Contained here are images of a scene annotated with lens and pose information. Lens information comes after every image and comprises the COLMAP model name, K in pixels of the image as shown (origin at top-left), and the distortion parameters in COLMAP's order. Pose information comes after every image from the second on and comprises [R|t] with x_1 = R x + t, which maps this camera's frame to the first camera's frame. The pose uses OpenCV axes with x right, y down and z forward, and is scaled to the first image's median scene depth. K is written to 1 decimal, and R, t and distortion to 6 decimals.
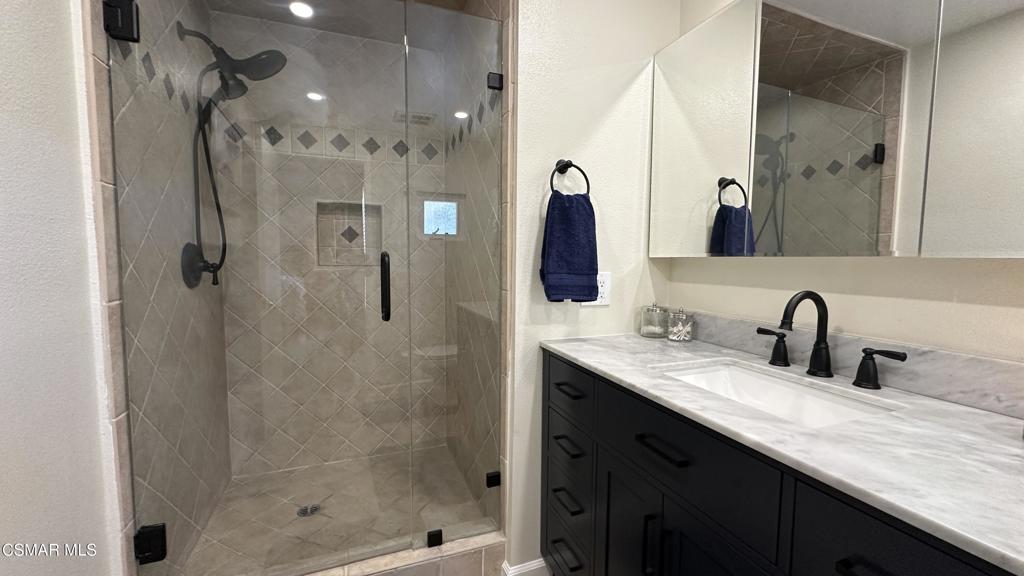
lens RADIAL K [[409.9, 0, 512.0], [0, 409.9, 288.0], [0, 0, 1]] dist [-0.003369, 0.000092]
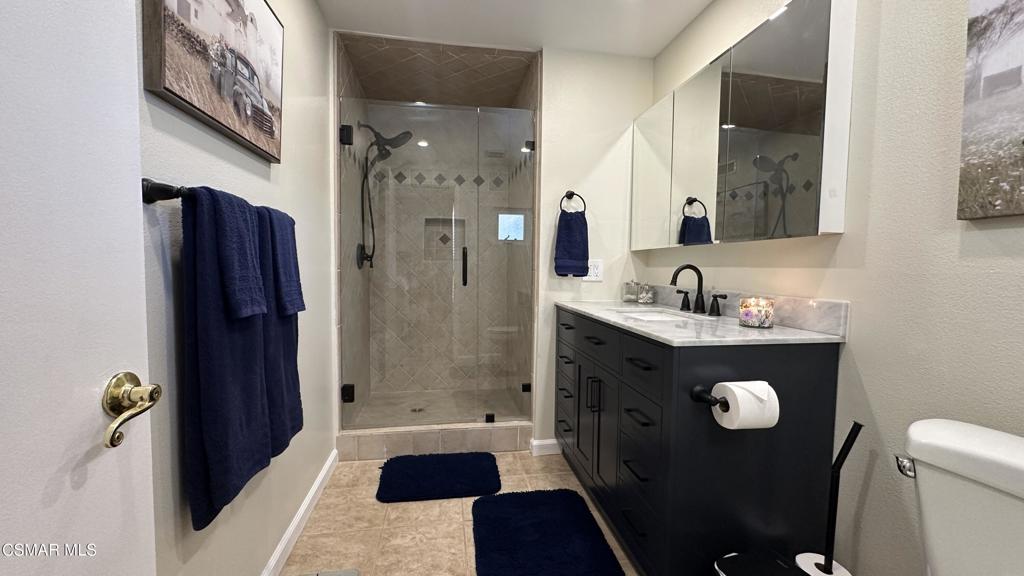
lens RADIAL K [[409.9, 0, 512.0], [0, 409.9, 288.0], [0, 0, 1]] dist [-0.003369, 0.000092]
pose [[0.980150, 0.015235, -0.197672, 0.212331], [-0.019479, 0.999619, -0.019545, 0.106458], [0.197299, 0.023008, 0.980073, -0.607624]]
